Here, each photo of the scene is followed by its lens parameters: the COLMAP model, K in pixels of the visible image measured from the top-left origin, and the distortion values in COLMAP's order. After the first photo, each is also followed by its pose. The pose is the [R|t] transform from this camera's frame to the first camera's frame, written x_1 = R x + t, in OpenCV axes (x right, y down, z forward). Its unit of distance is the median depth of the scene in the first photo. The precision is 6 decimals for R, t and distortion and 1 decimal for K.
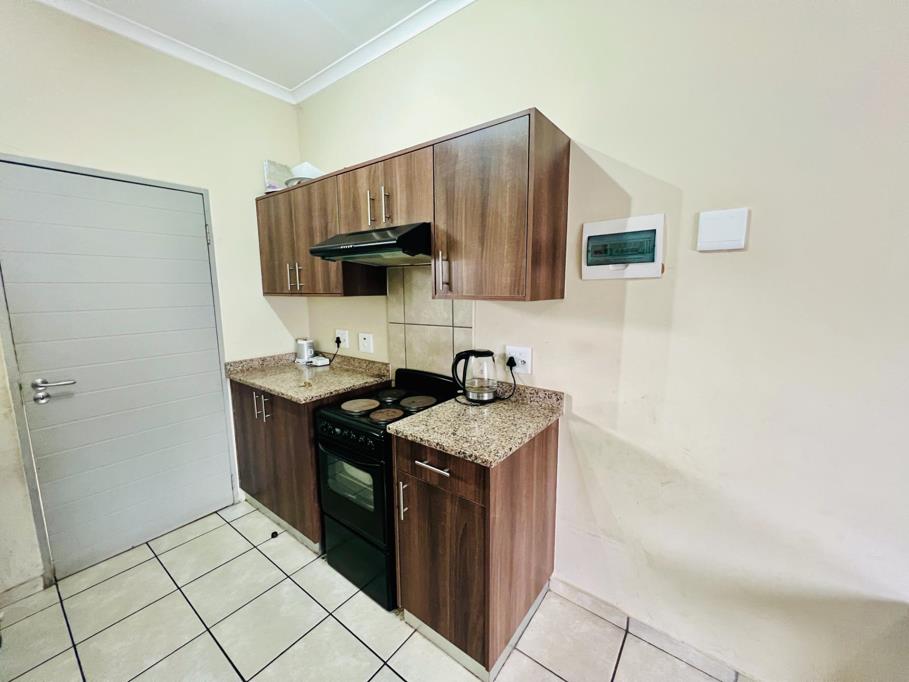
lens RADIAL K [[362.4, 0, 454.5], [0, 362.4, 341.0], [0, 0, 1]] dist [-0.000777, 0.000113]
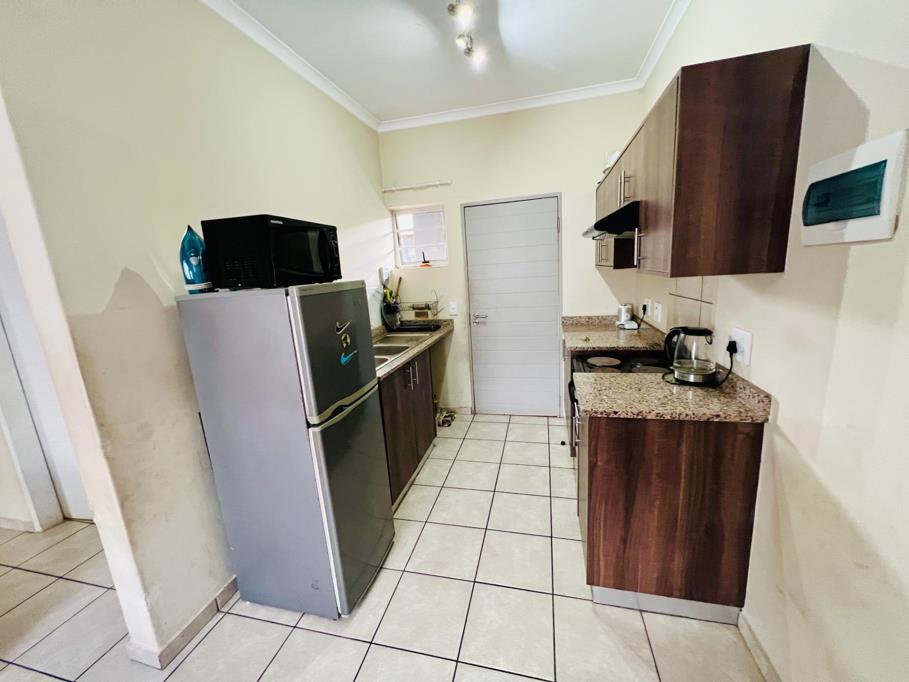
lens RADIAL K [[362.4, 0, 454.5], [0, 362.4, 341.0], [0, 0, 1]] dist [-0.000777, 0.000113]
pose [[0.399545, 0.165483, -0.901653, 0.654591], [-0.073266, 0.986190, 0.148533, -0.033678], [0.913781, 0.006715, 0.406152, 0.066333]]
